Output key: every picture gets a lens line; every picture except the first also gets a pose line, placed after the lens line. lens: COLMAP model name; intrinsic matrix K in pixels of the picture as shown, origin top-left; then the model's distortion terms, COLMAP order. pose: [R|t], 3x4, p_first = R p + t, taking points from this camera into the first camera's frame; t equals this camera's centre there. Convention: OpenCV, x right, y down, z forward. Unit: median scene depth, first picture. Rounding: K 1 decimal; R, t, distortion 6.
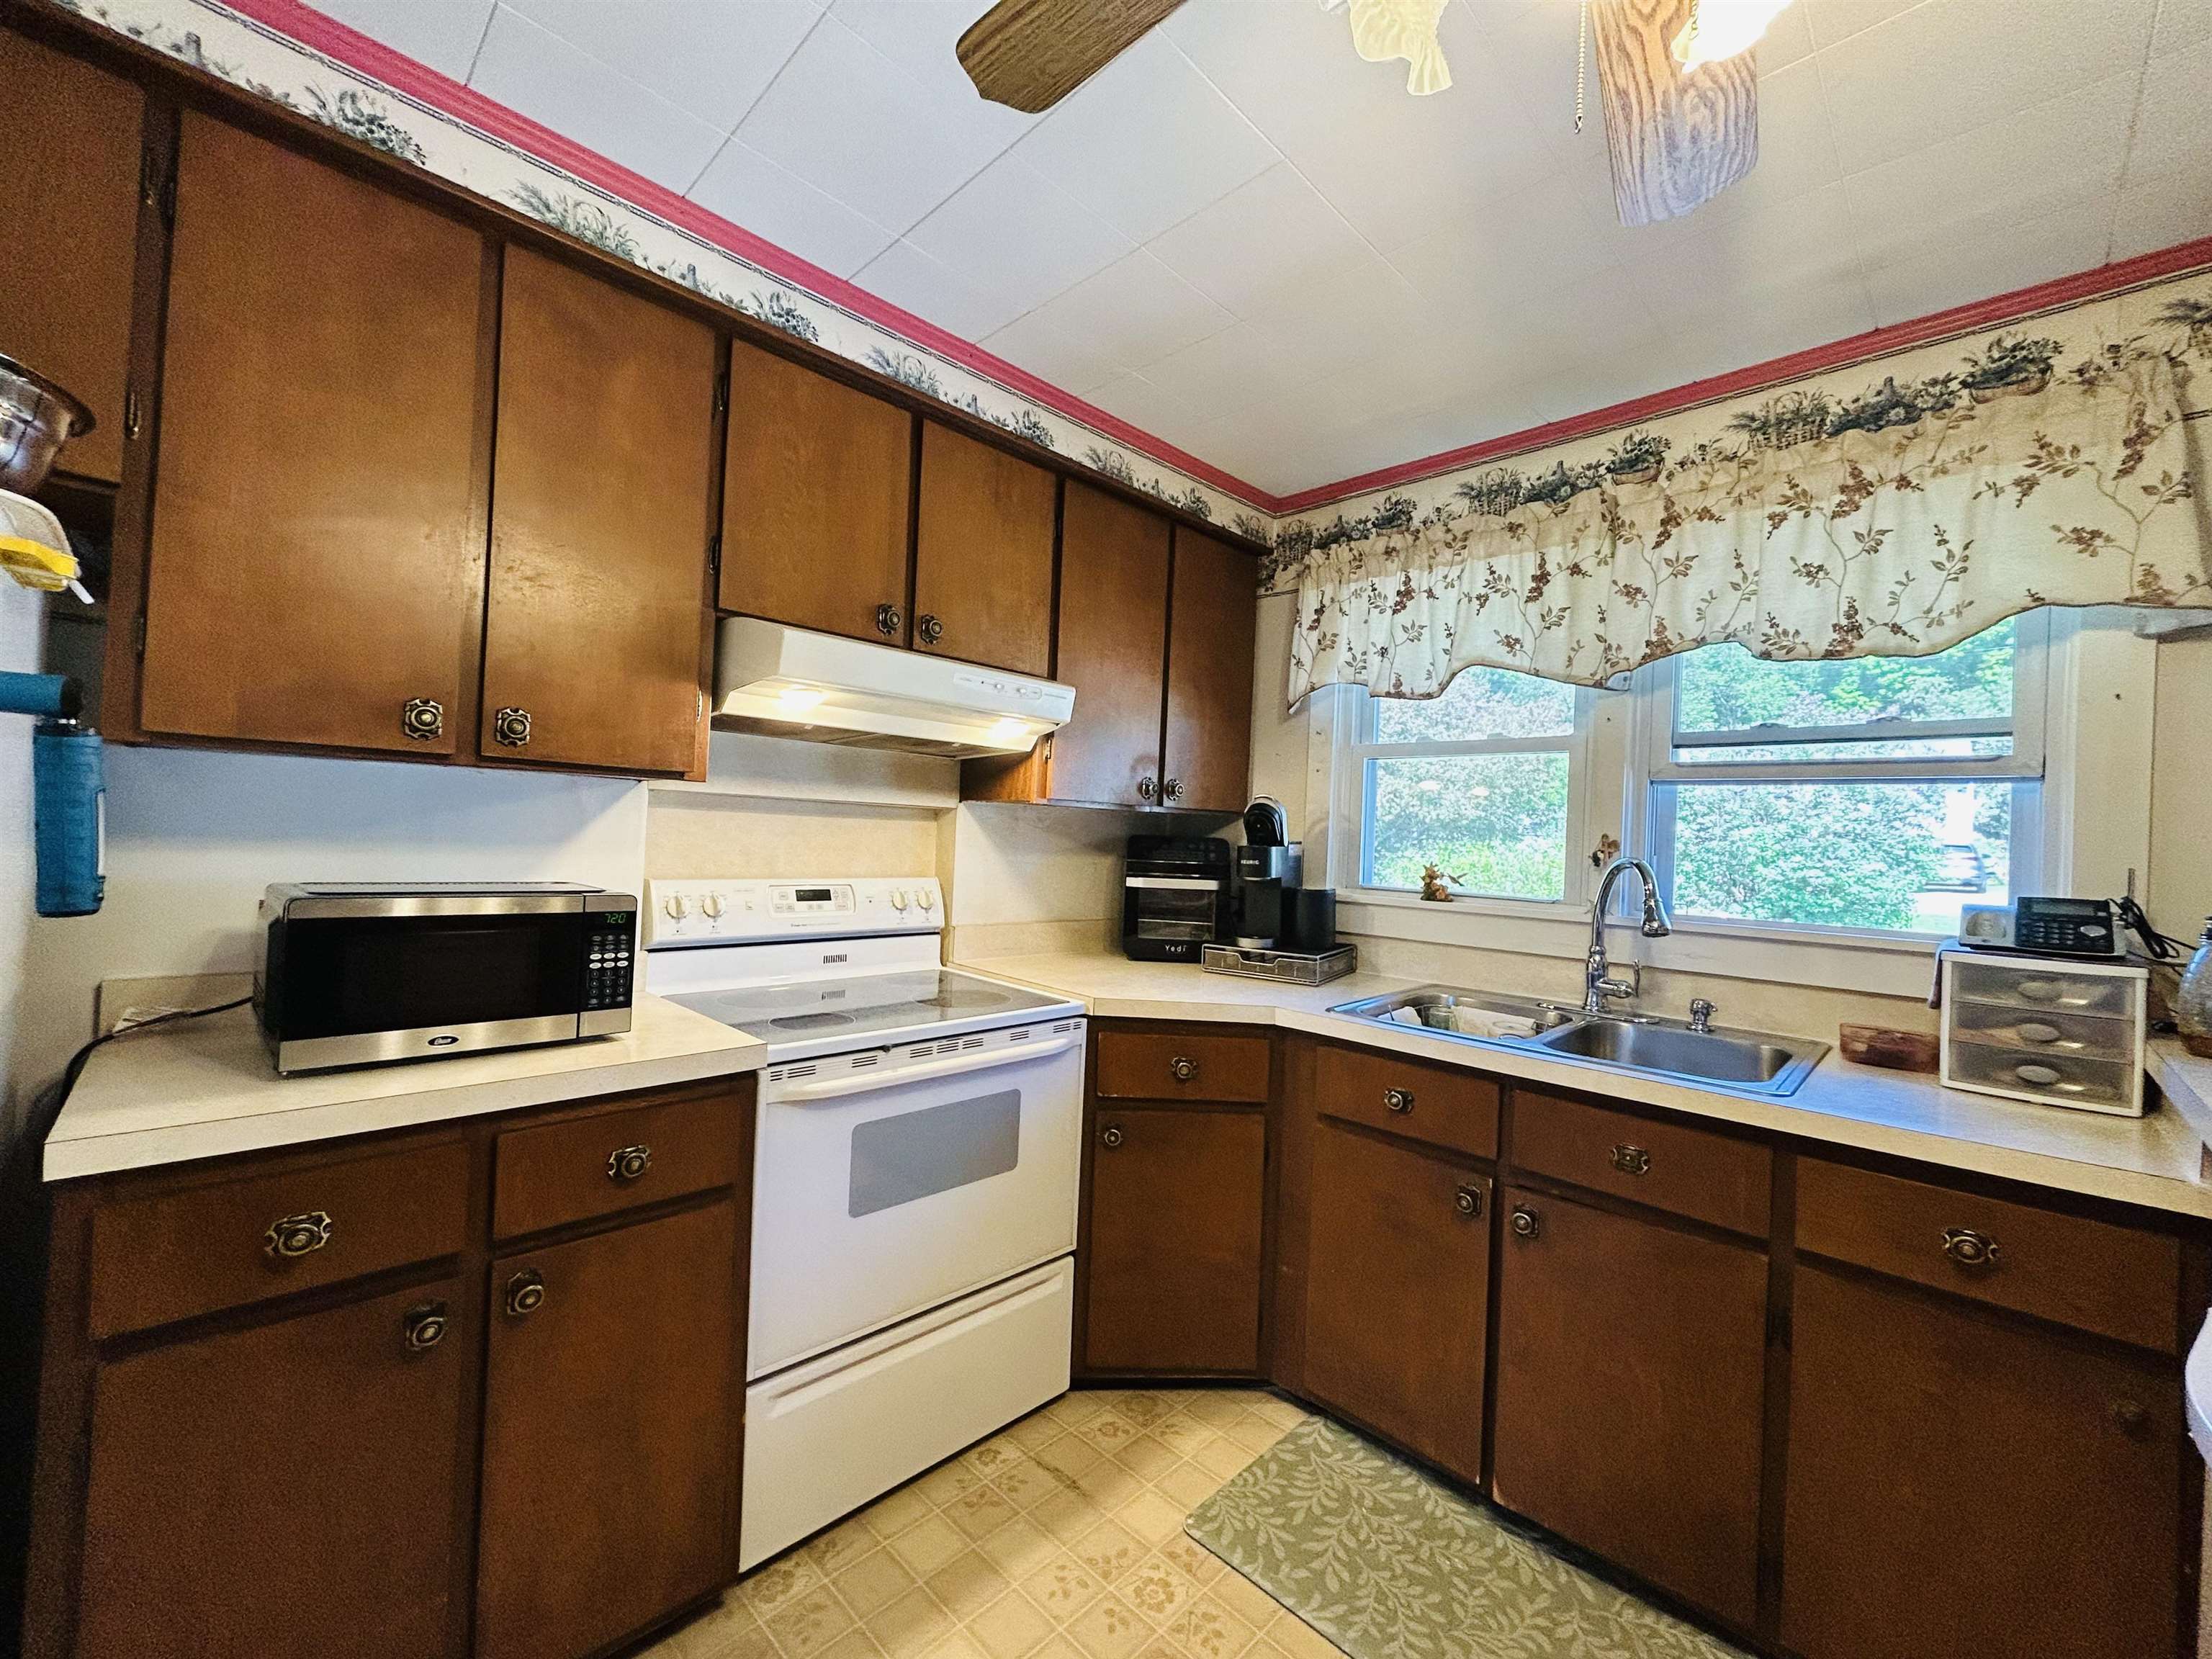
lens RADIAL K [[885.0, 0, 1102.7], [0, 885.0, 830.5], [0, 0, 1]] dist [-0.000030, 0.000436]
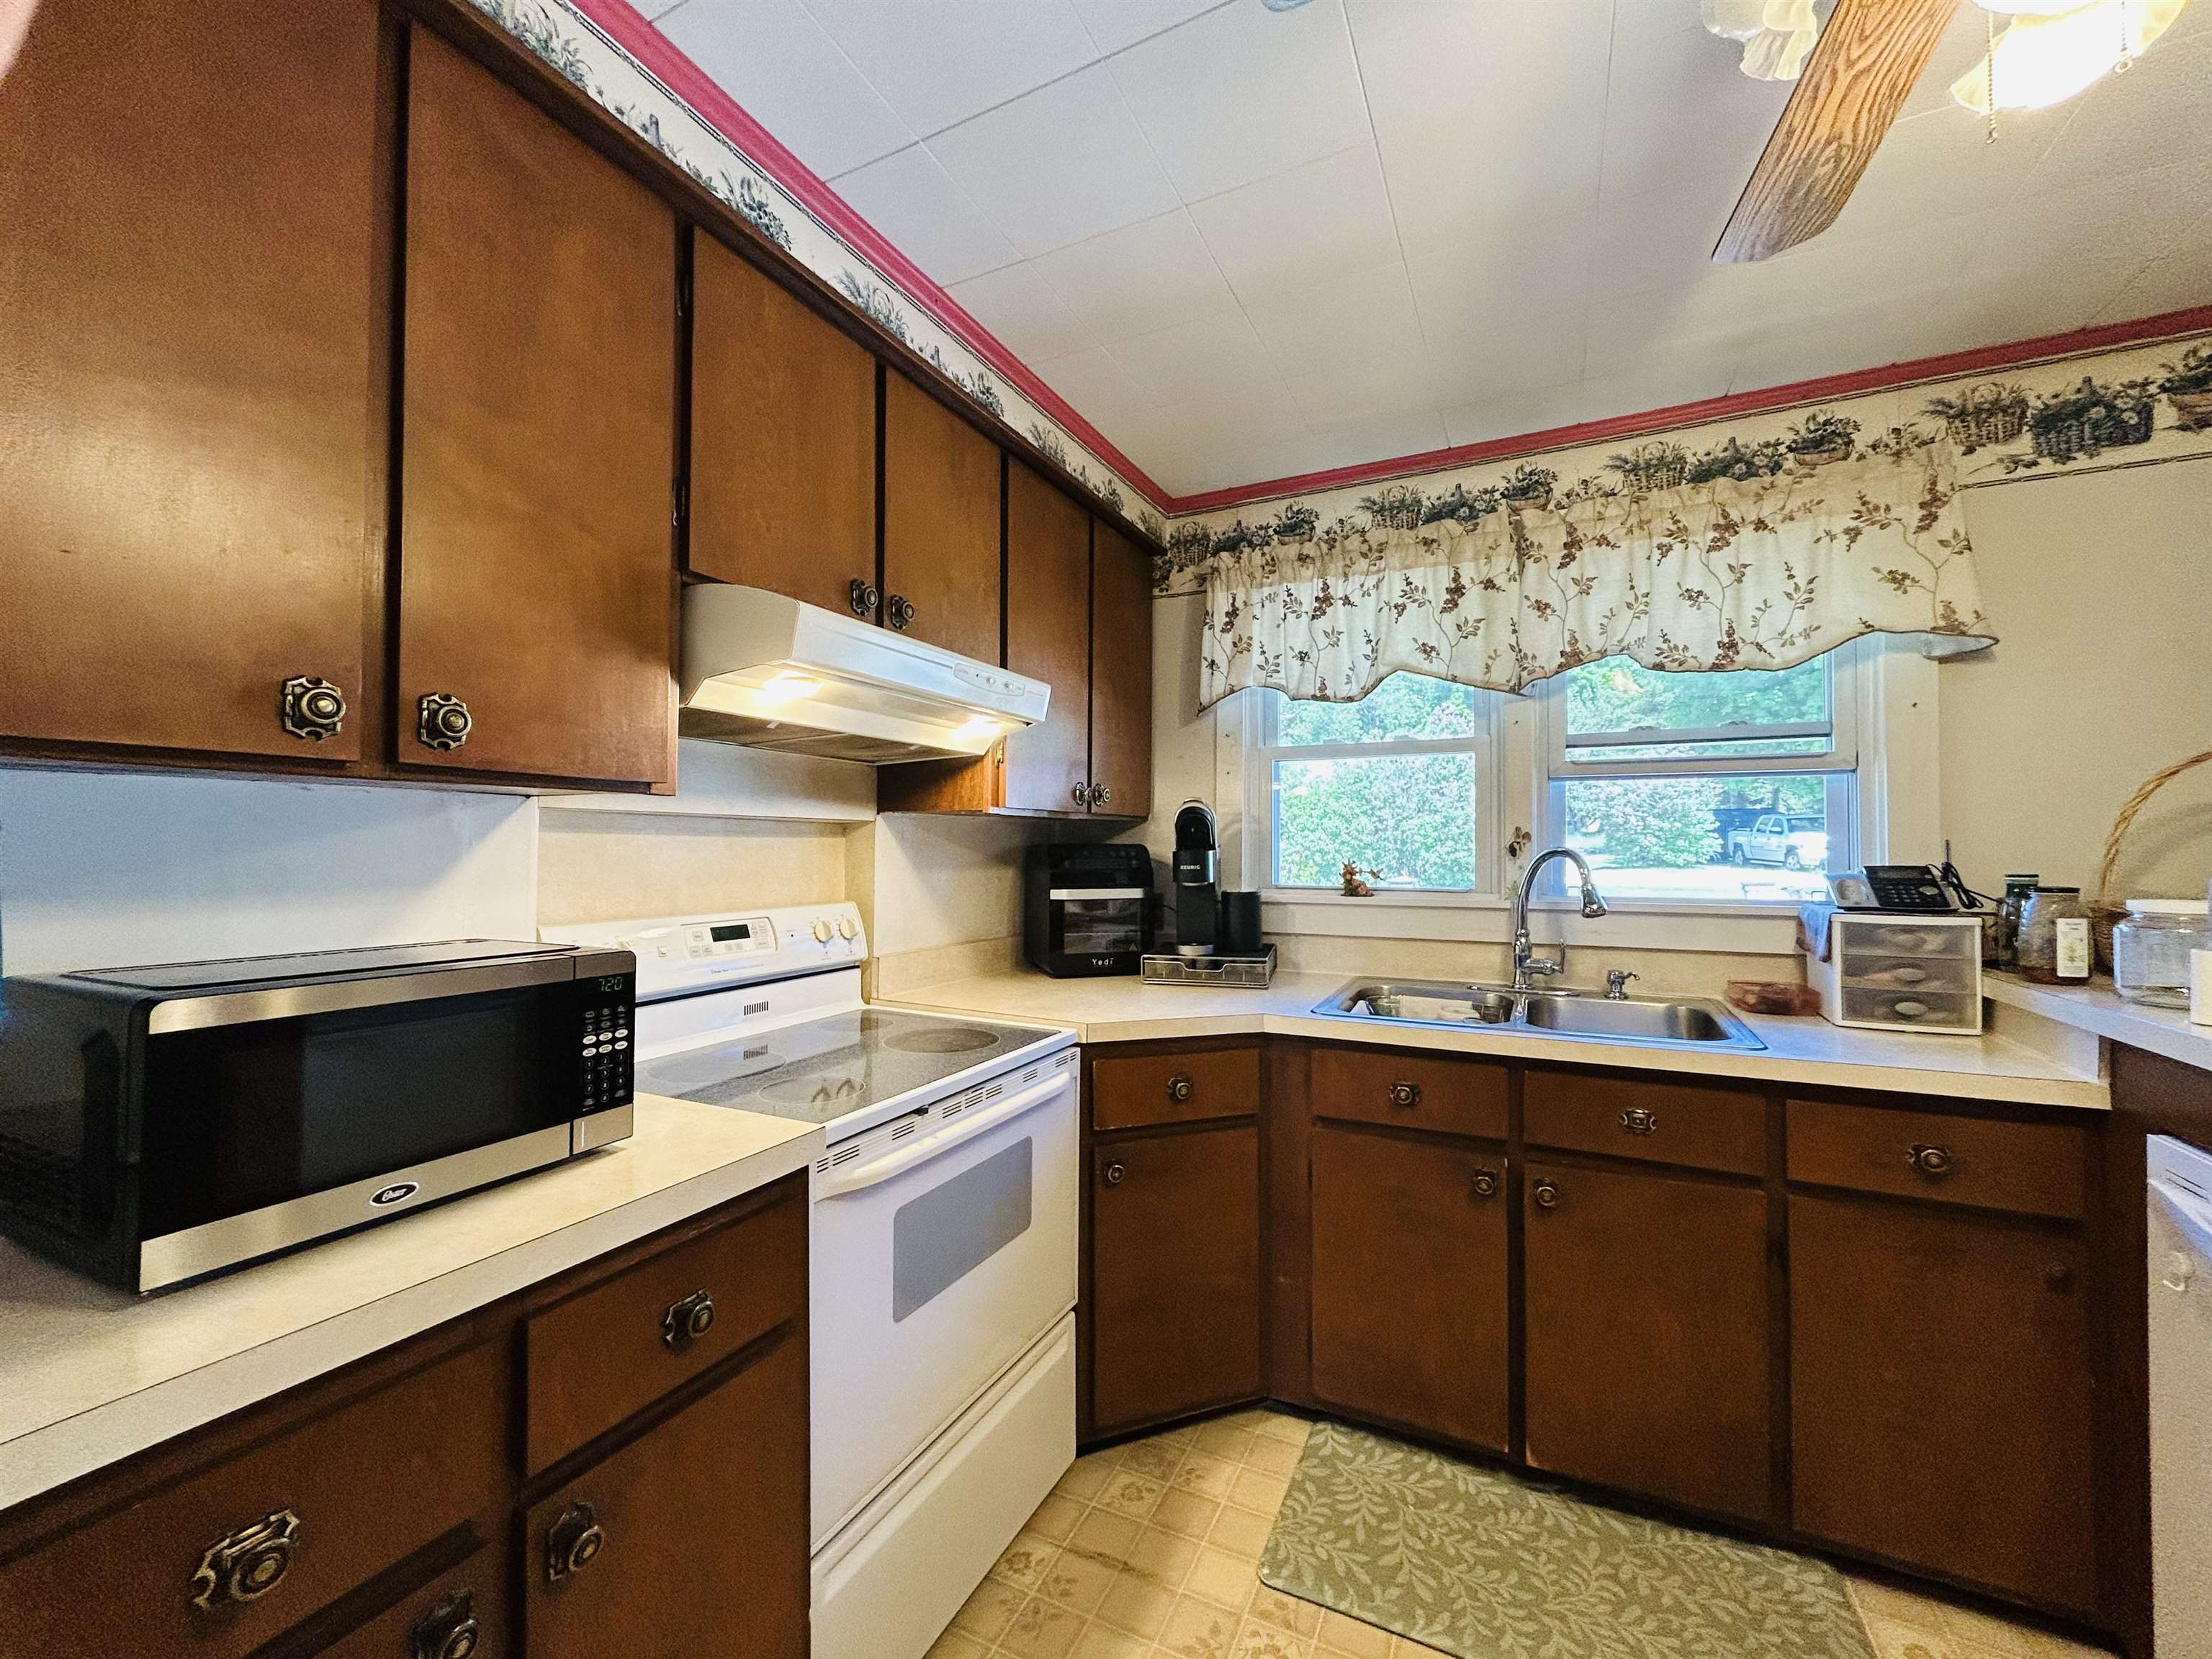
lens RADIAL K [[885.0, 0, 1105.4], [0, 885.0, 830.1], [0, 0, 1]] dist [-0.000030, 0.000436]
pose [[0.947946, -0.033274, 0.316689, -0.311498], [0.035636, 0.999363, -0.001667, -0.009517], [-0.316432, 0.012866, 0.948528, 0.141954]]
